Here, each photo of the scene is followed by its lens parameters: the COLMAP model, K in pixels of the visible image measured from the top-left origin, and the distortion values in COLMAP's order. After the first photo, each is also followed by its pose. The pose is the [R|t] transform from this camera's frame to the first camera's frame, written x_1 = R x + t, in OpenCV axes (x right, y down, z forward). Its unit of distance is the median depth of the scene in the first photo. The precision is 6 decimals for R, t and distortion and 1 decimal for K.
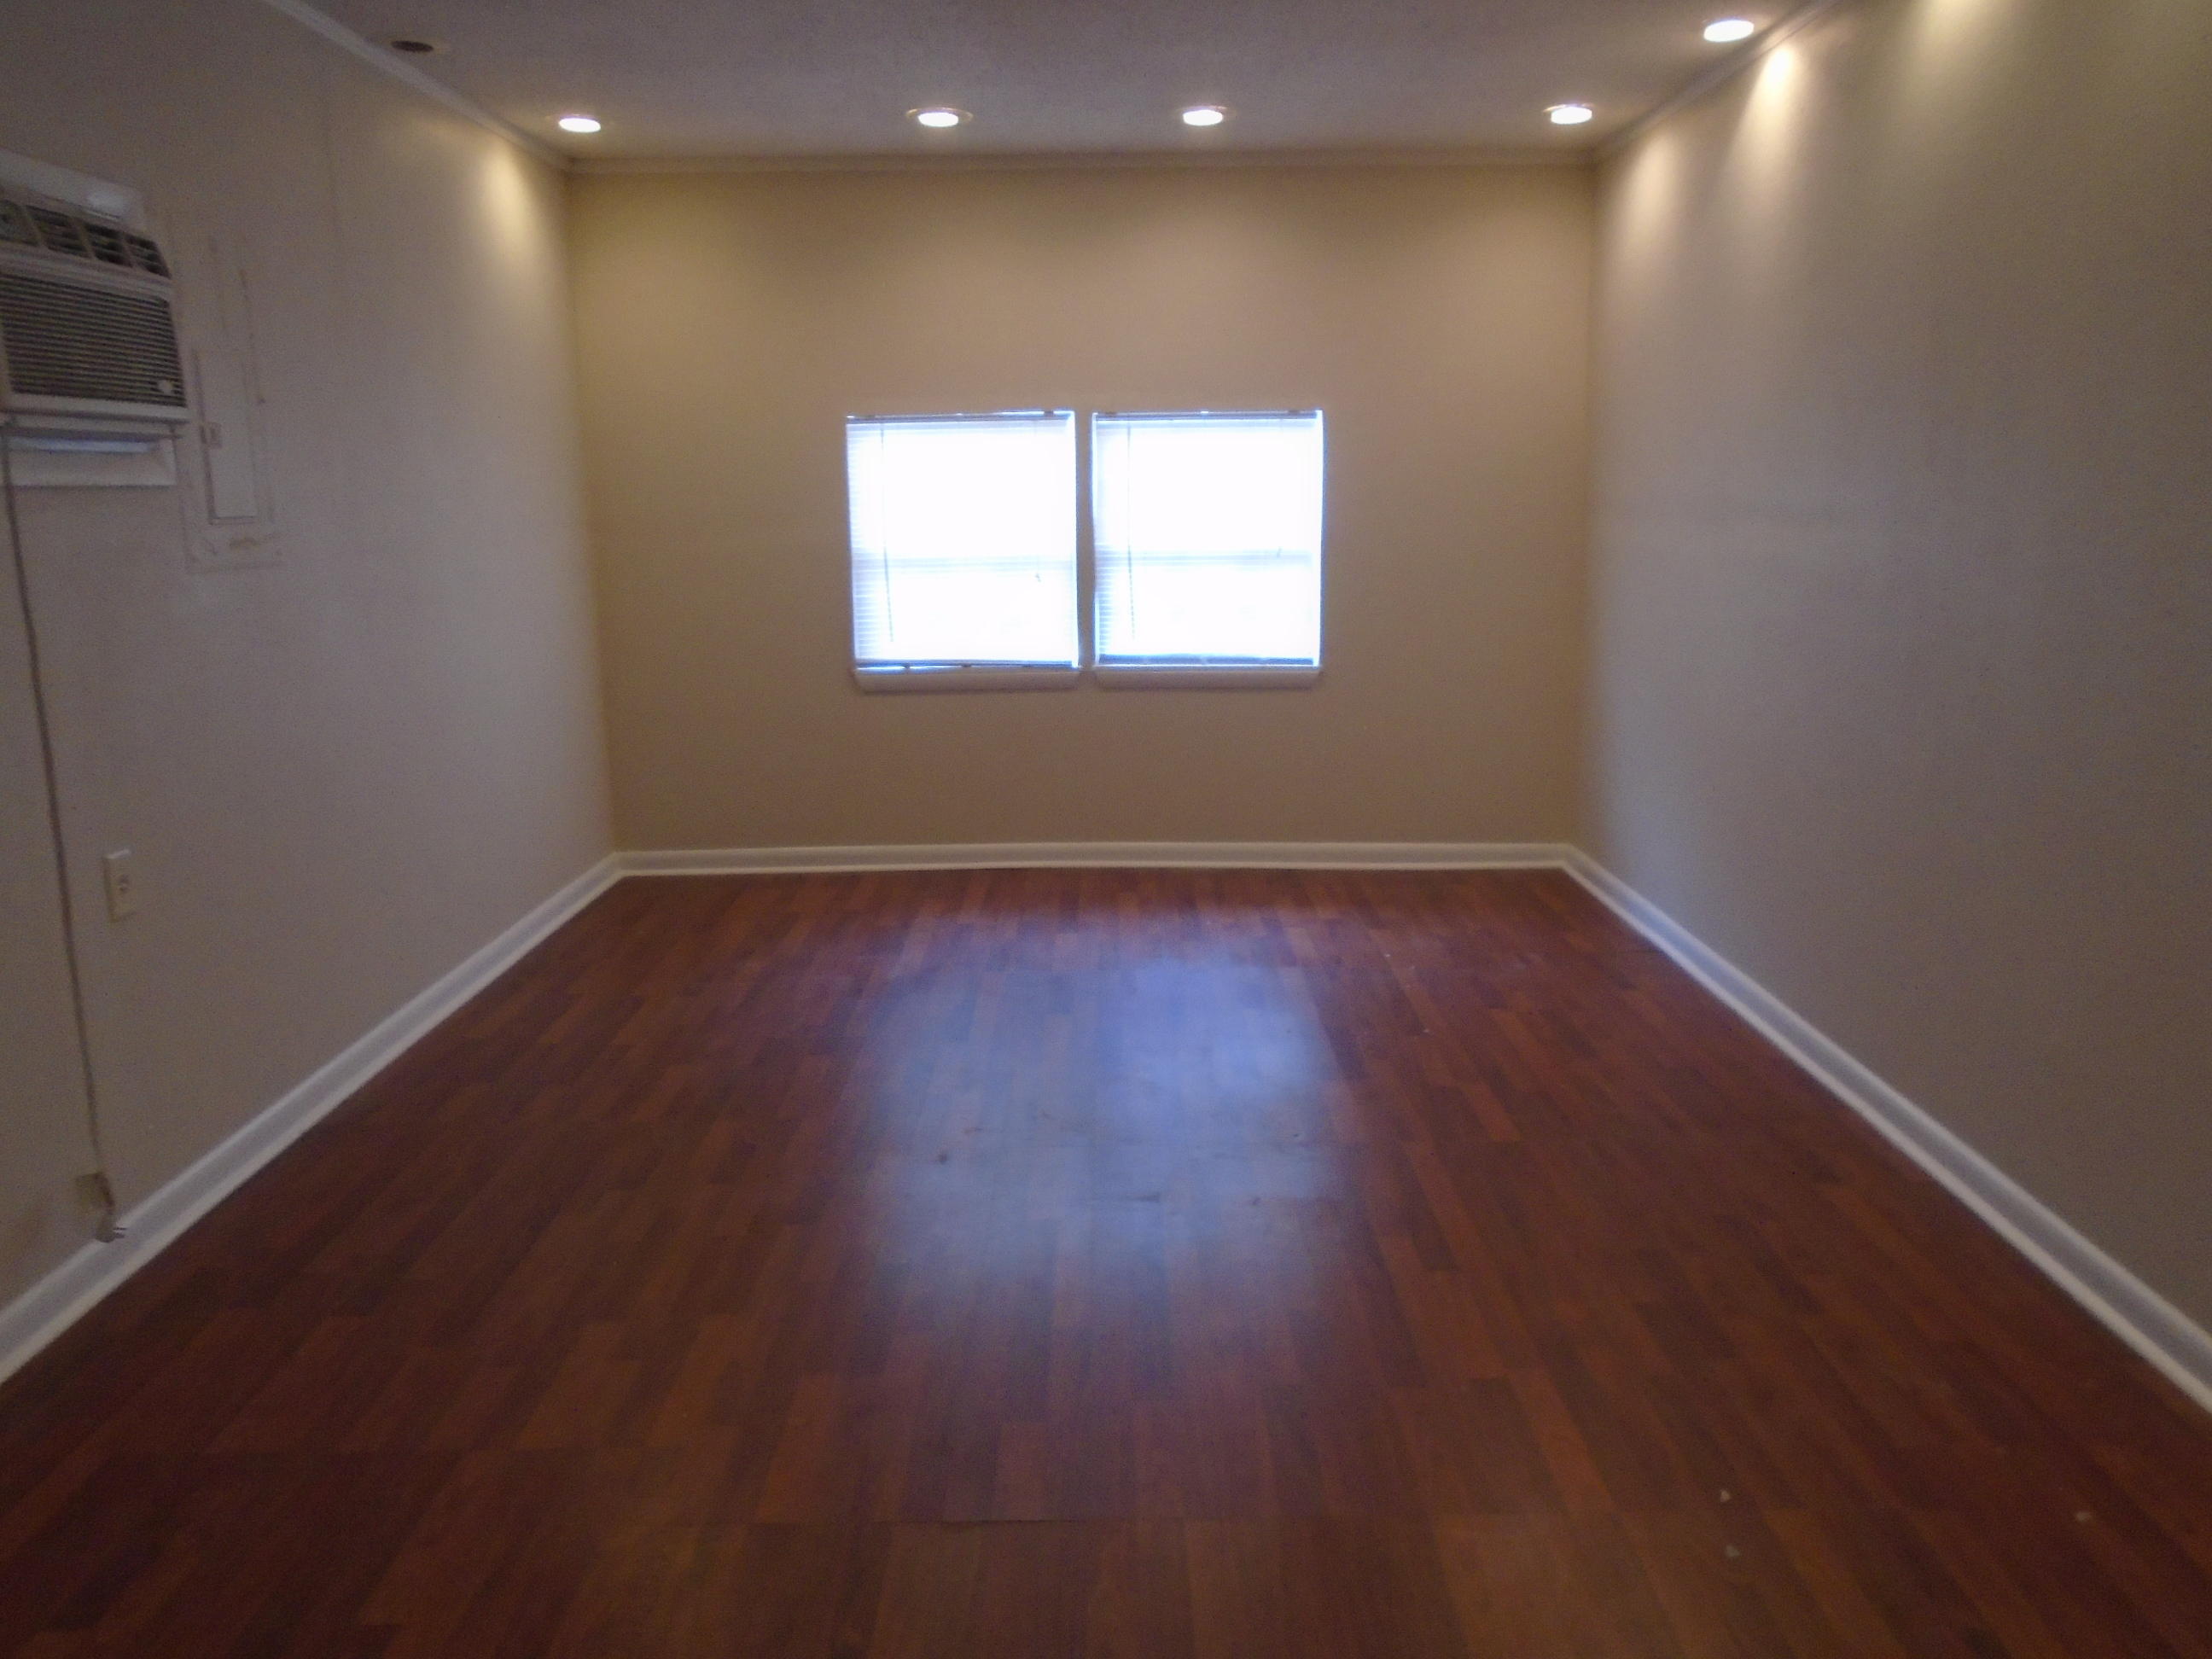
lens RADIAL K [[1705.2, 0, 1101.0], [0, 1705.2, 809.8], [0, 0, 1]] dist [-0.007540, 0.050611]
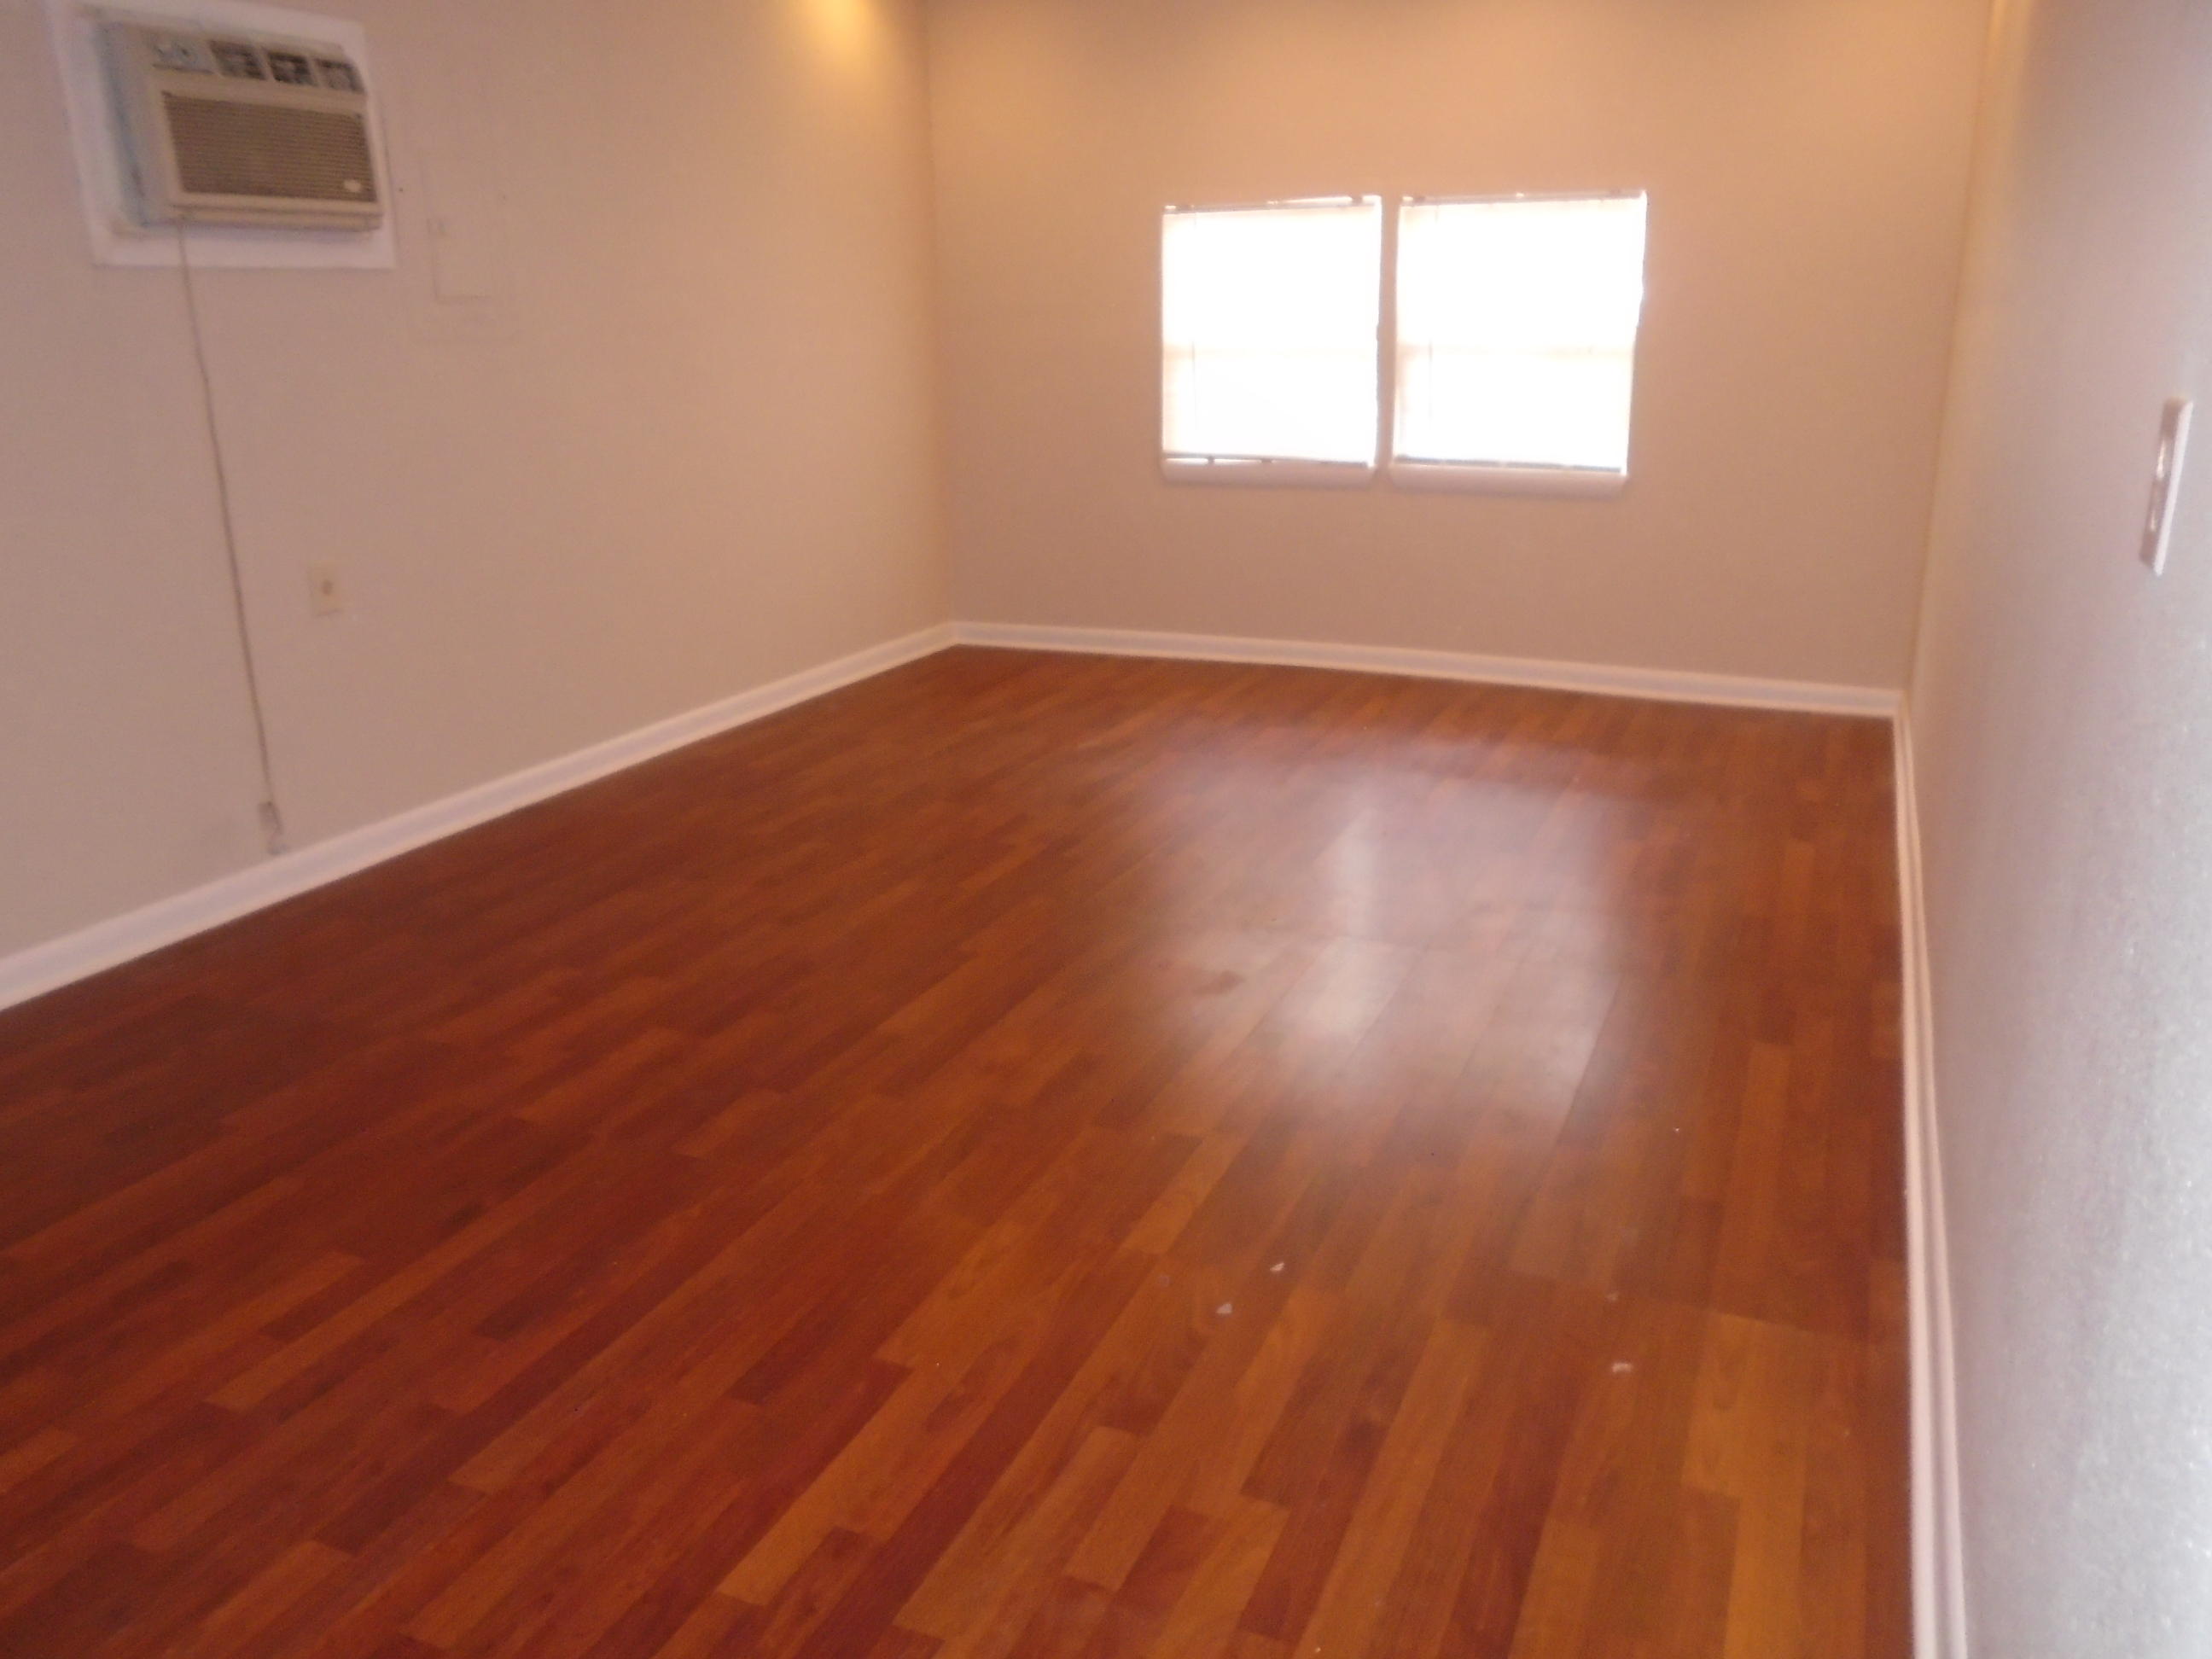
lens RADIAL K [[1693.7, 0, 1095.9], [0, 1693.7, 841.4], [0, 0, 1]] dist [-0.005253, -0.001518]
pose [[0.917868, 0.122648, -0.377460, 0.242326], [-0.074628, 0.987424, 0.139371, 0.005628], [0.389807, -0.099755, 0.915478, 0.021691]]
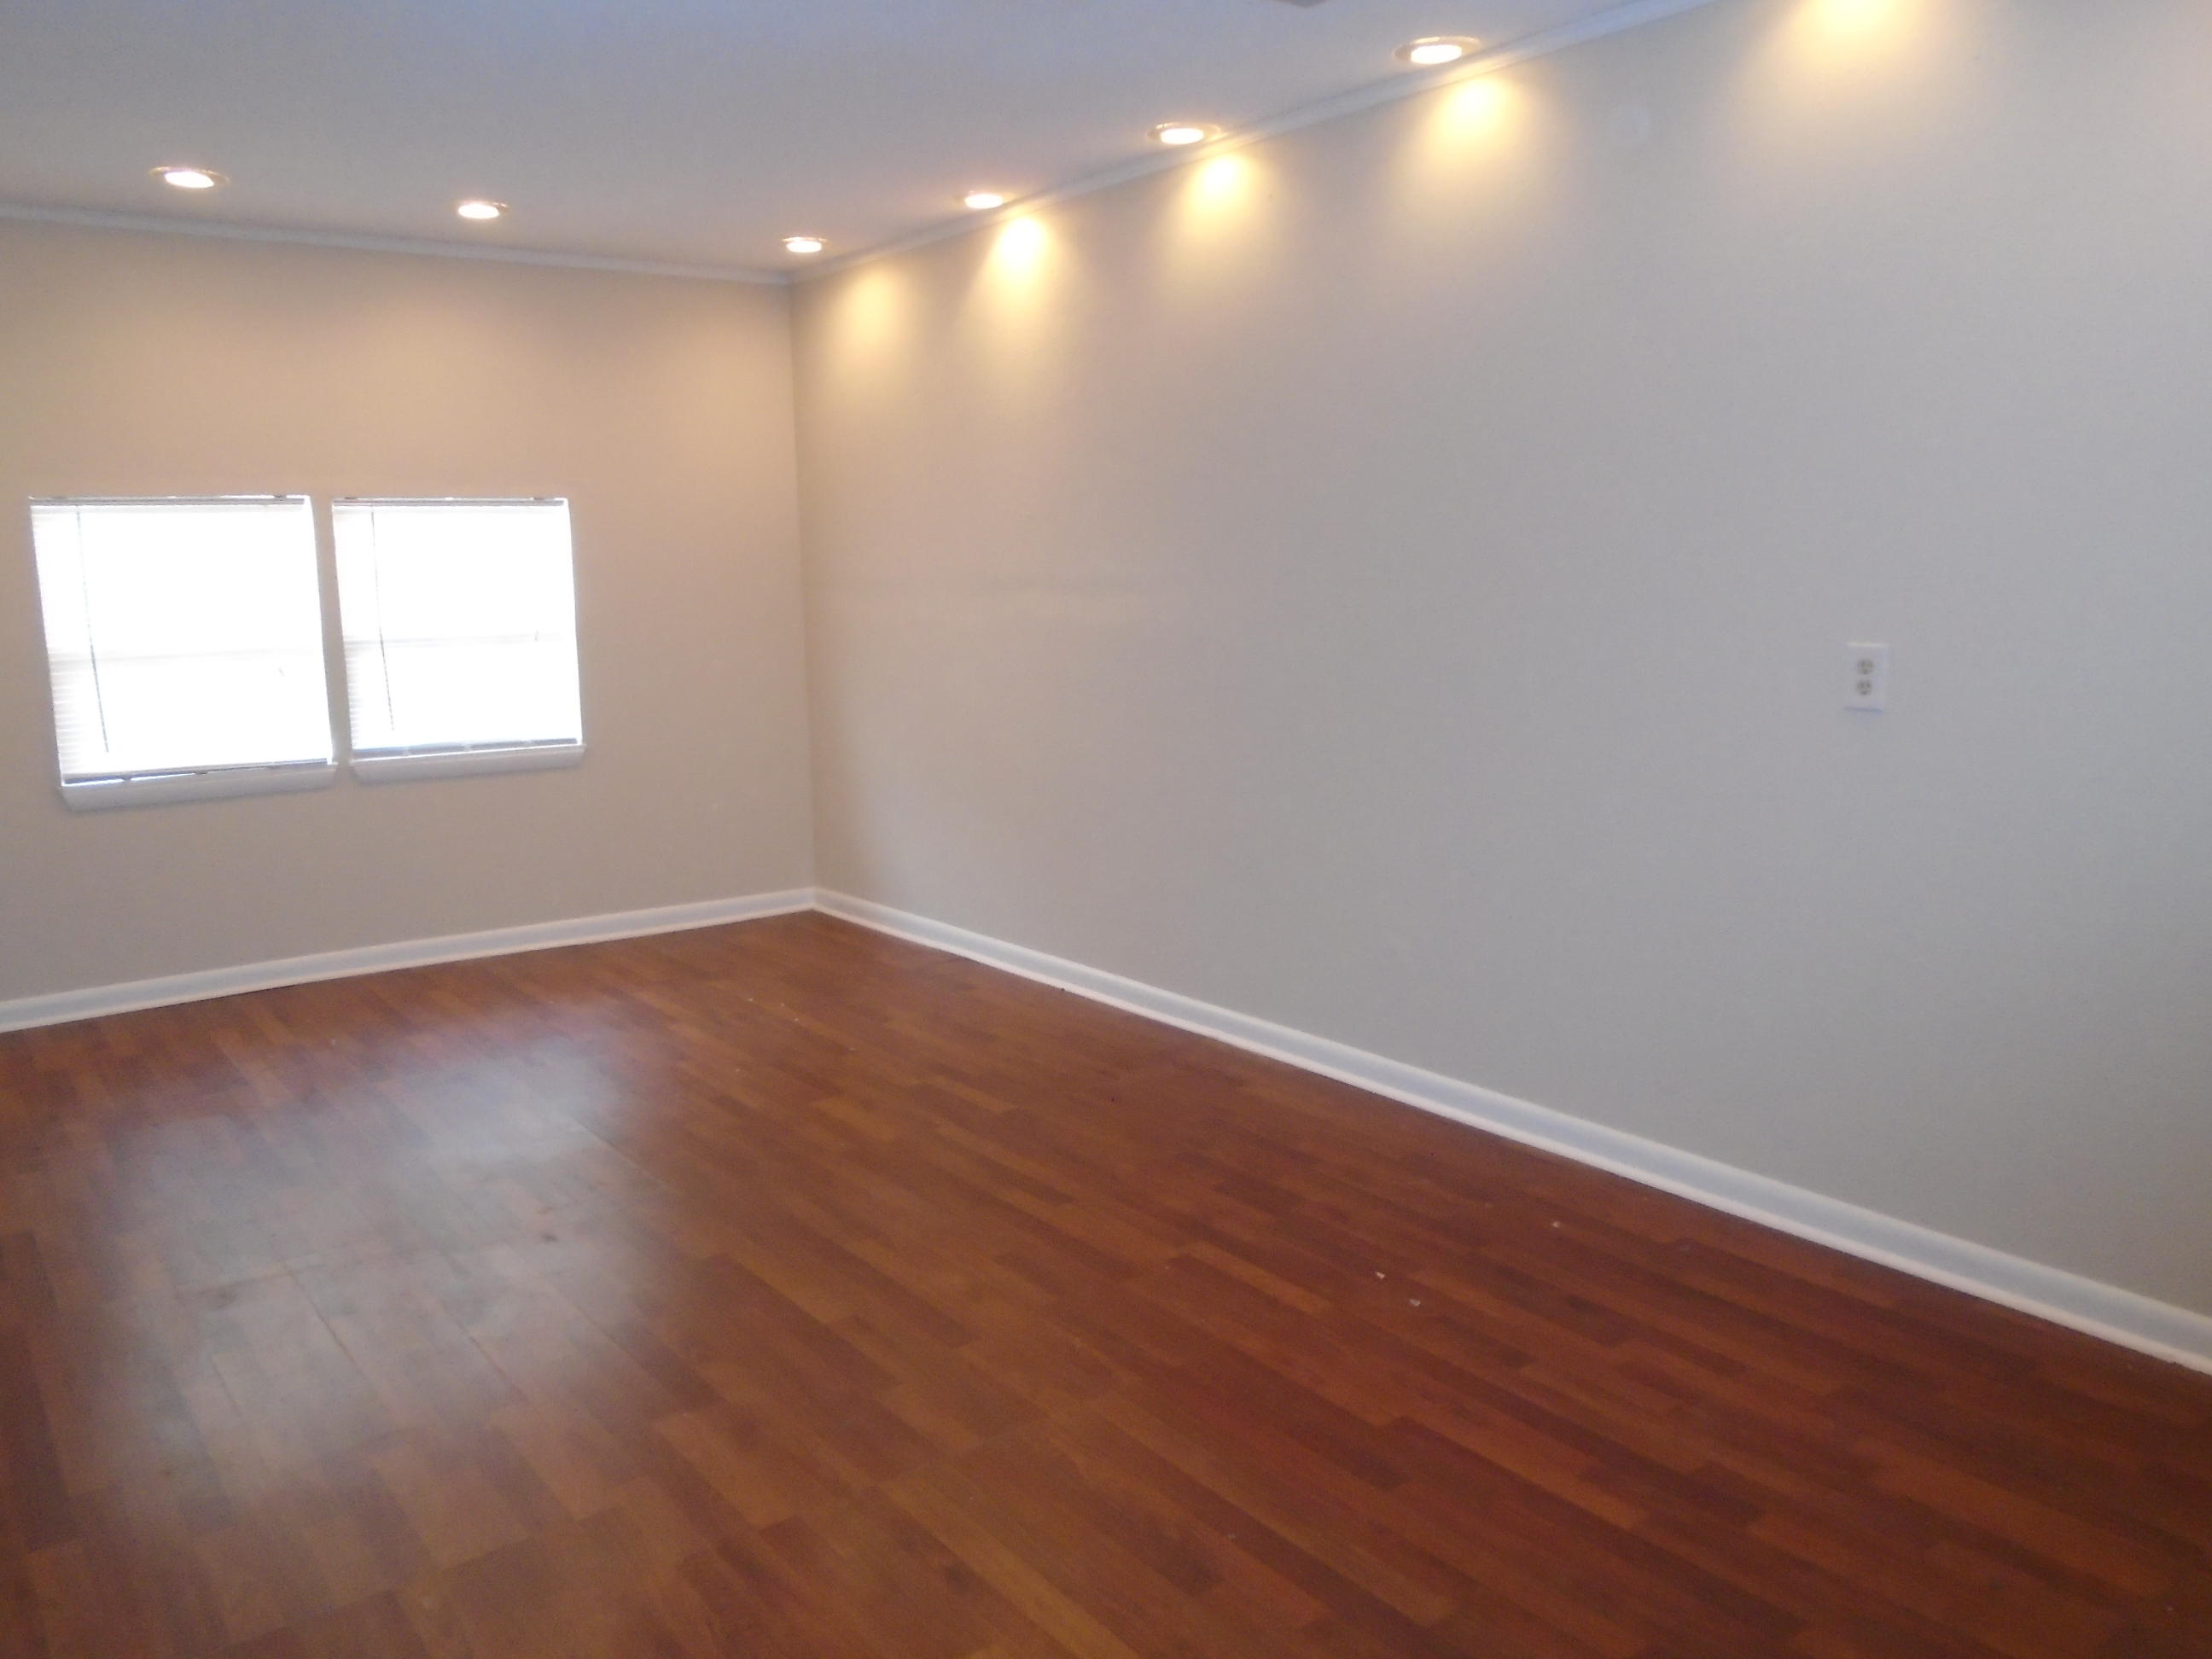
lens RADIAL K [[1693.7, 0, 1095.9], [0, 1693.7, 841.4], [0, 0, 1]] dist [-0.005253, -0.001518]
pose [[0.799085, -0.104486, 0.592069, -0.243083], [0.123183, 0.992344, 0.008871, 0.002633], [-0.588463, 0.065844, 0.805838, -0.002557]]
